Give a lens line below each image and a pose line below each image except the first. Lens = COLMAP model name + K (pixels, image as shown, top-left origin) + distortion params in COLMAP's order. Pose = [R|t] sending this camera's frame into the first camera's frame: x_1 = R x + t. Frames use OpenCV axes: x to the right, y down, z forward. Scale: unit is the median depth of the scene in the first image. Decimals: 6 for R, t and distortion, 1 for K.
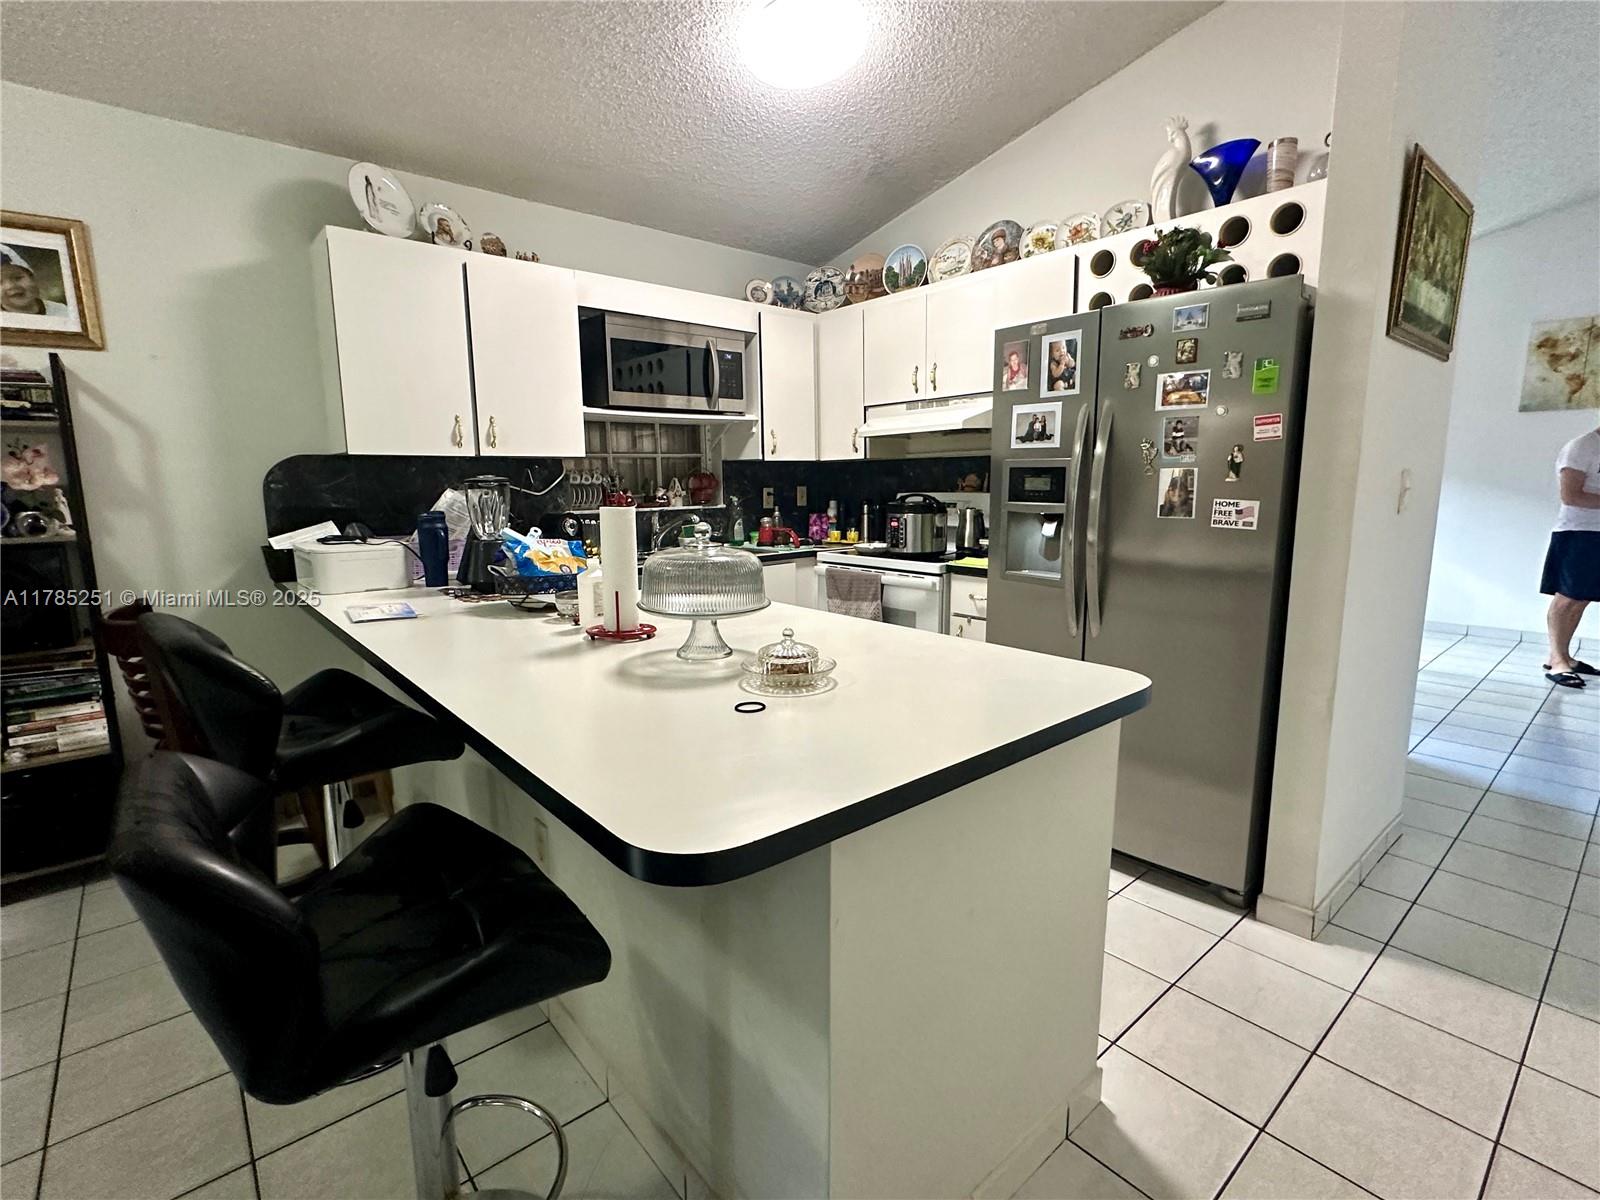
lens RADIAL K [[766.4, 0, 800.5], [0, 766.4, 589.7], [0, 0, 1]] dist [0.001678, 0.000014]
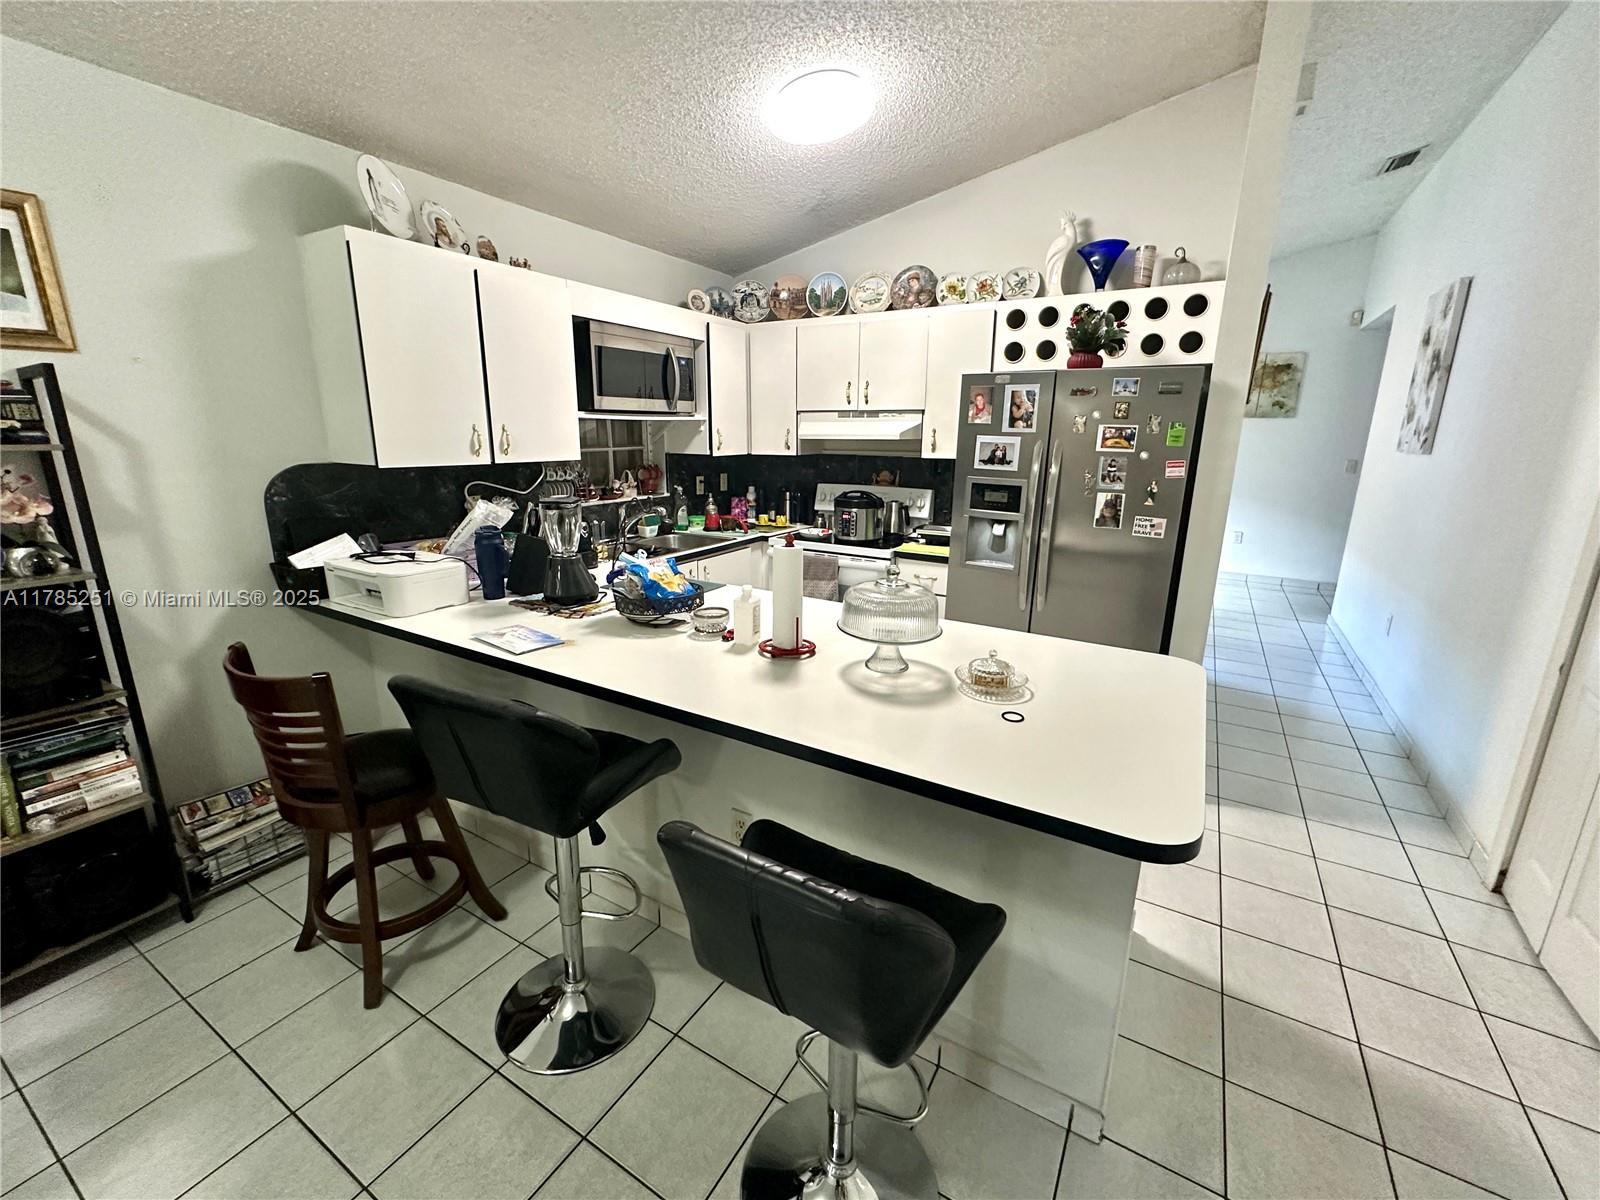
lens RADIAL K [[678.4, 0, 800.3], [0, 678.4, 587.9], [0, 0, 1]] dist [0.000326, 0.000647]
pose [[0.945429, -0.052744, 0.321531, -0.333857], [0.024344, 0.995487, 0.091720, -0.082334], [-0.324918, -0.078888, 0.942446, -0.004087]]
